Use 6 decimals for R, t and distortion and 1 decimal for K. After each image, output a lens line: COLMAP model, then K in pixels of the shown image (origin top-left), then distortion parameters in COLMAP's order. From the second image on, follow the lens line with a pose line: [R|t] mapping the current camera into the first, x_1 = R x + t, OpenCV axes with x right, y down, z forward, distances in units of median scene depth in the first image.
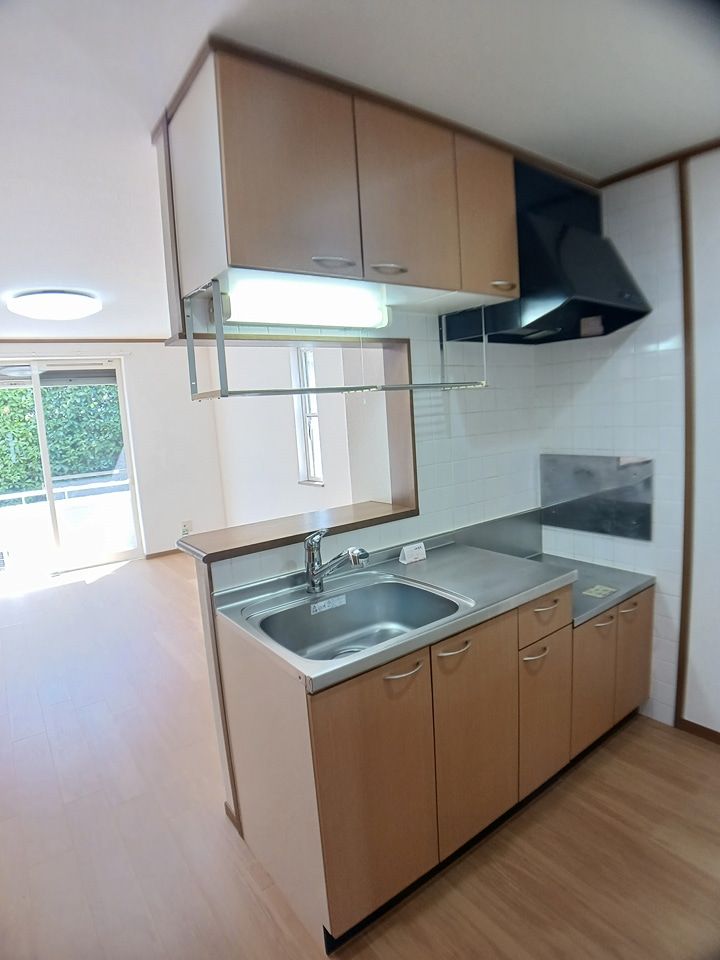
lens RADIAL K [[523.3, 0, 368.0], [0, 523.3, 478.3], [0, 0, 1]] dist [-0.089556, 0.000960]
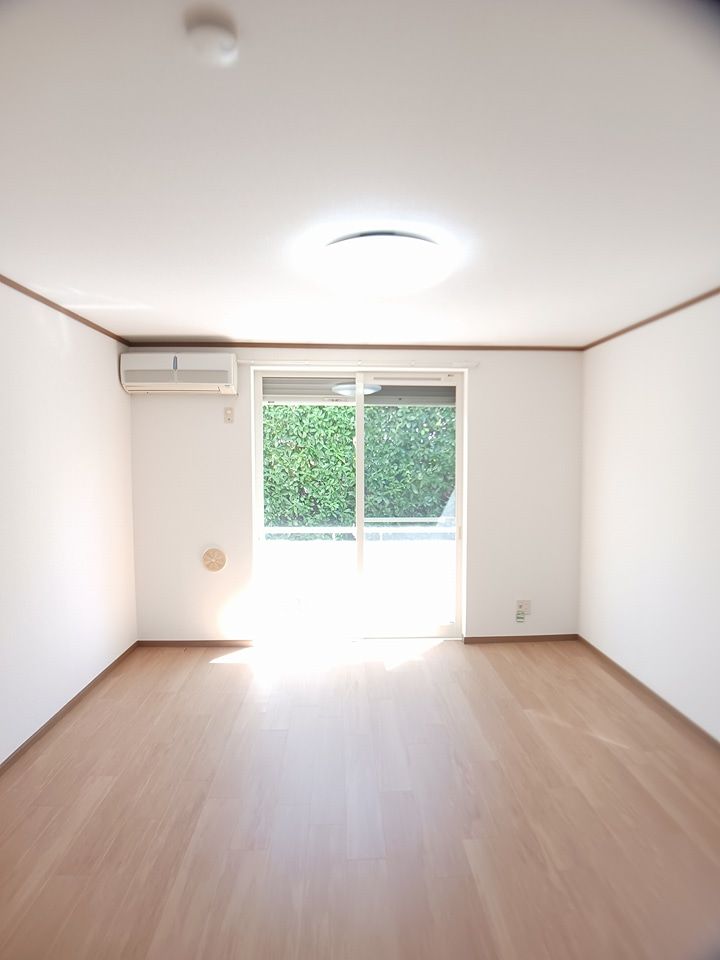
lens RADIAL K [[523.3, 0, 368.0], [0, 523.3, 478.3], [0, 0, 1]] dist [-0.089556, 0.000960]
pose [[0.824331, 0.089287, -0.559023, -0.121829], [-0.125922, 0.991665, -0.027296, -0.030933], [0.551926, 0.092894, 0.828703, 0.230901]]
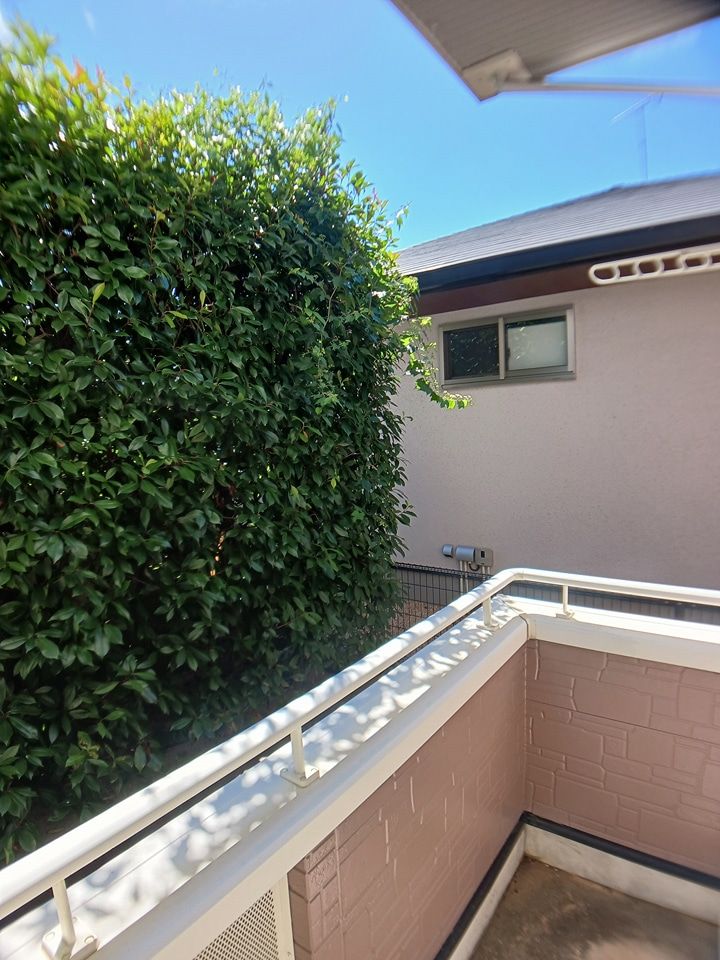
lens RADIAL K [[523.3, 0, 368.0], [0, 523.3, 478.3], [0, 0, 1]] dist [-0.089556, 0.000960]
pose [[0.953717, 0.005037, 0.300663, -0.544014], [0.009888, 0.998794, -0.048099, -0.041855], [-0.300542, 0.048845, 0.952517, 0.725293]]
